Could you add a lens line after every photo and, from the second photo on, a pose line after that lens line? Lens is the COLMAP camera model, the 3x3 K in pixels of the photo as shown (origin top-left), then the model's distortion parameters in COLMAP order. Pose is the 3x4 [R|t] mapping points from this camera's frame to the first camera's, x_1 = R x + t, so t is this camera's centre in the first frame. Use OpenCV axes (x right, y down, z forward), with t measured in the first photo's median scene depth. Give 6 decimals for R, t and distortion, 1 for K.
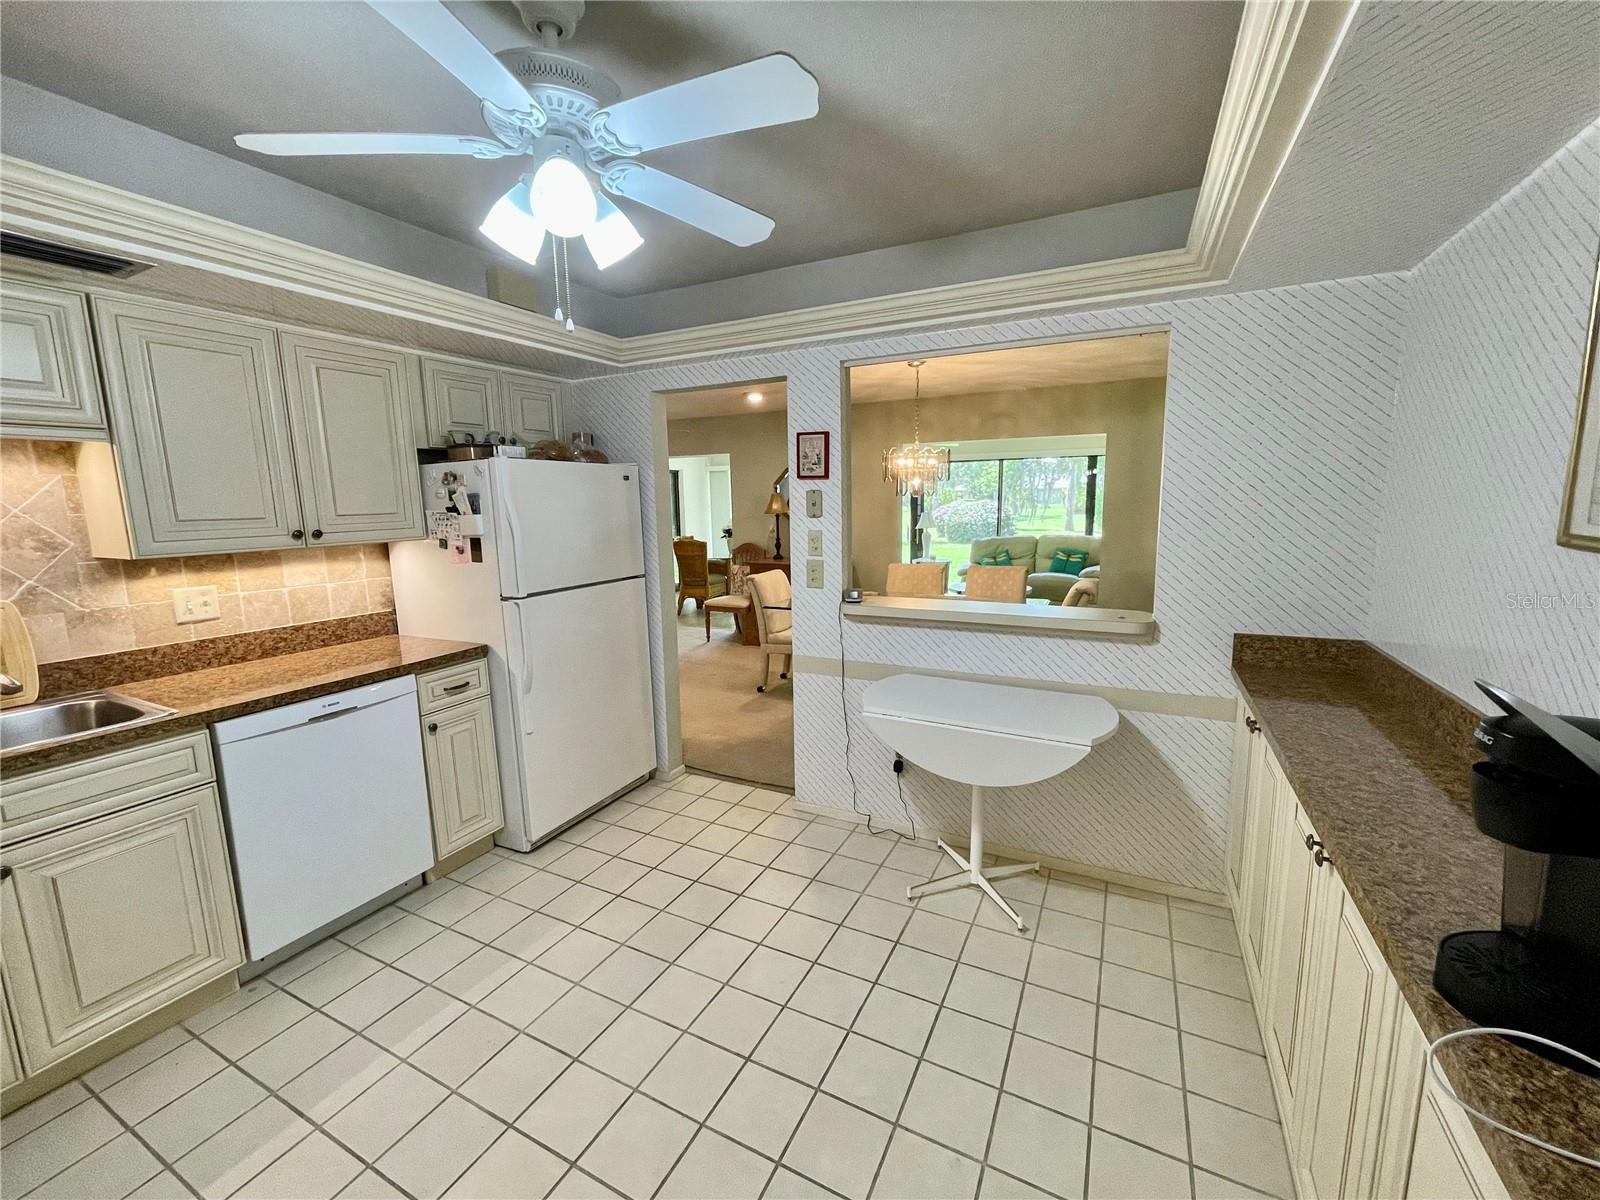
lens RADIAL K [[651.8, 0, 800.0], [0, 651.8, 600.0], [0, 0, 1]] dist [-0.000777, 0.000150]
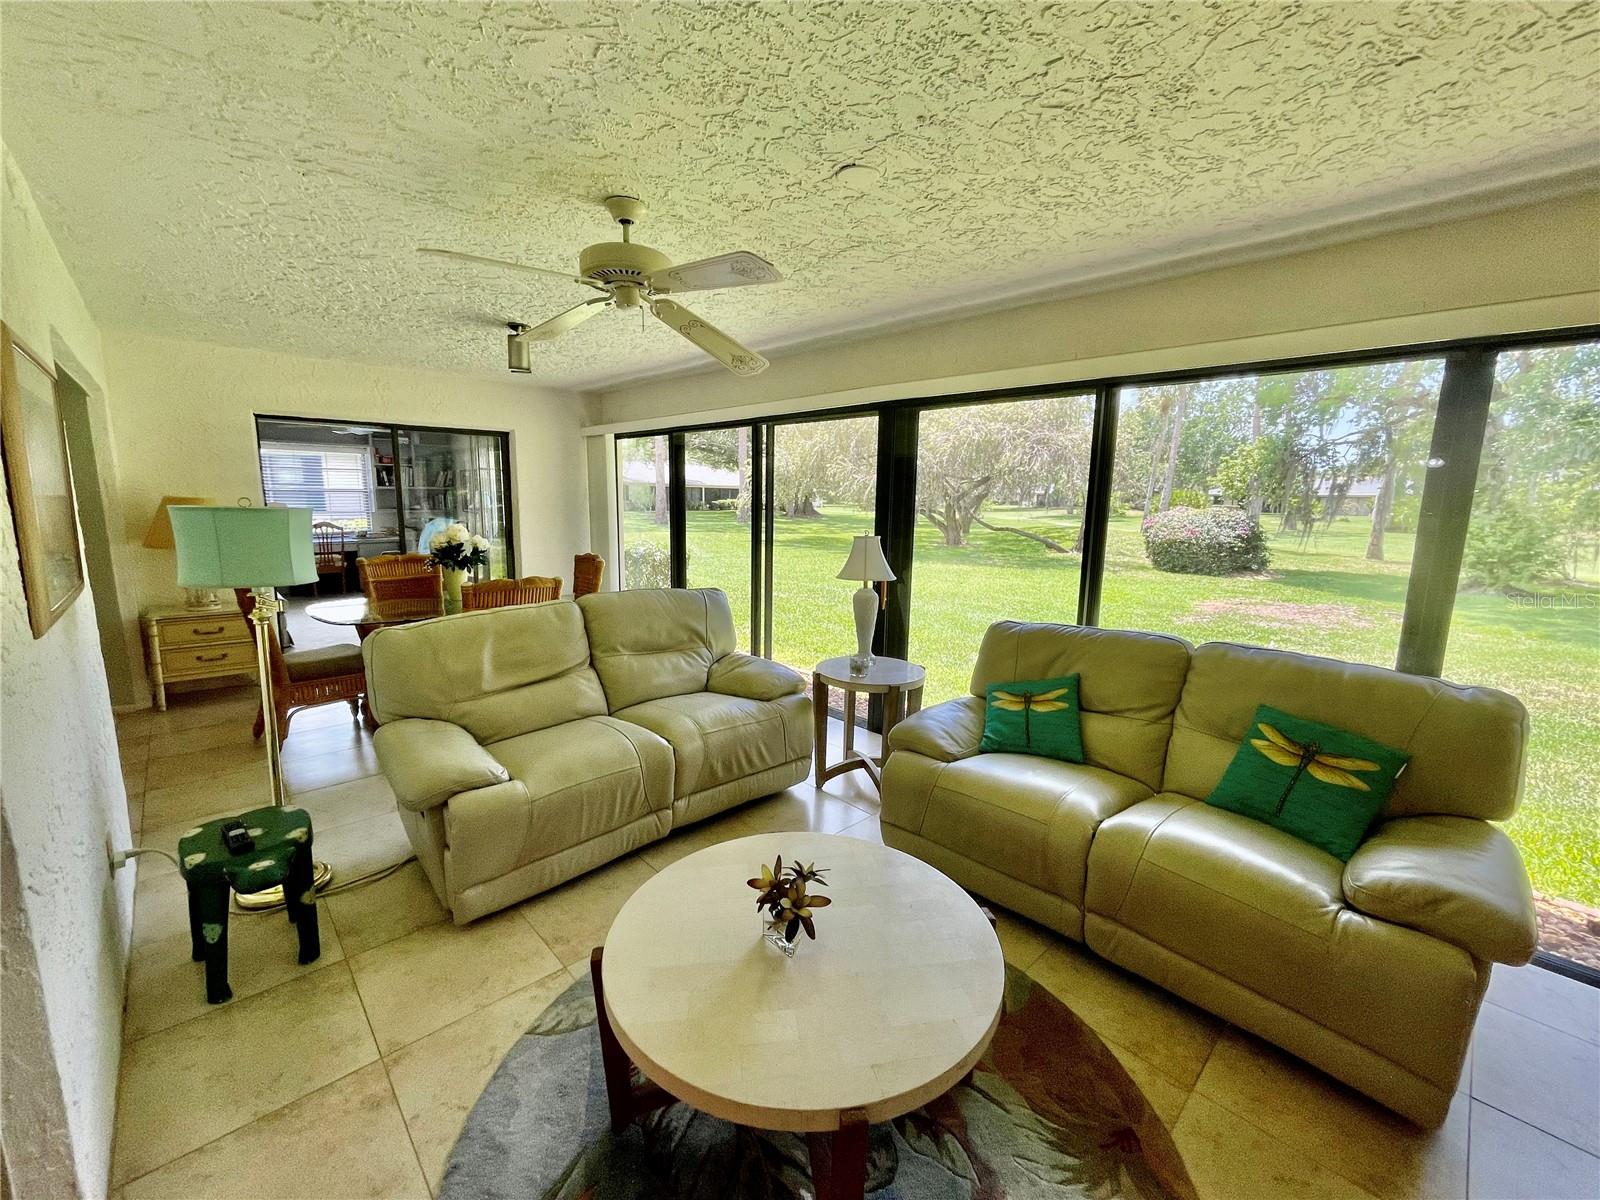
lens RADIAL K [[648.1, 0, 802.4], [0, 648.1, 594.2], [0, 0, 1]] dist [0.000660, 0.000379]
pose [[0.942254, 0.089117, -0.322825, 0.472984], [-0.088925, 0.995920, 0.015377, -0.175435], [0.322878, 0.014218, 0.946334, 1.093102]]
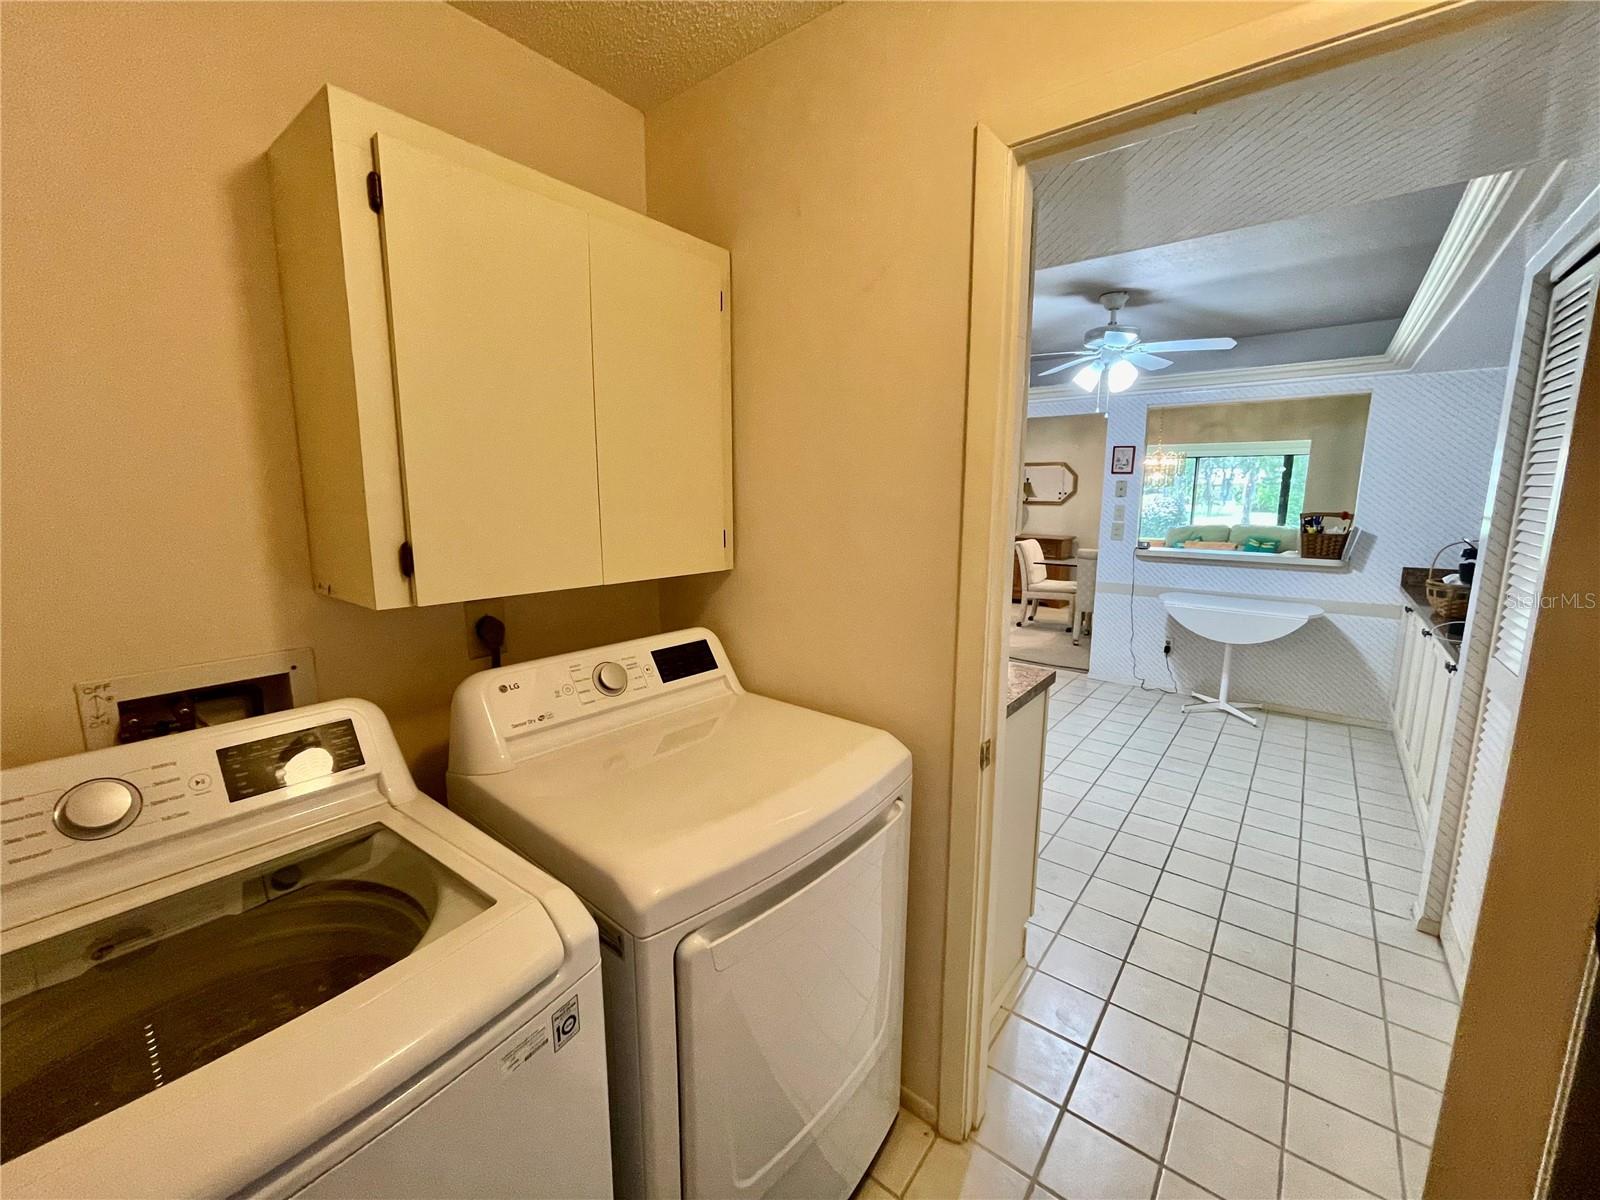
lens RADIAL K [[646.7, 0, 800.0], [0, 646.7, 600.0], [0, 0, 1]] dist [-0.001789, 0.000138]
pose [[0.979280, 0.053334, -0.195362, -0.234452], [-0.050438, 0.998531, 0.019773, 0.076587], [0.196130, -0.009509, 0.980532, -0.414449]]
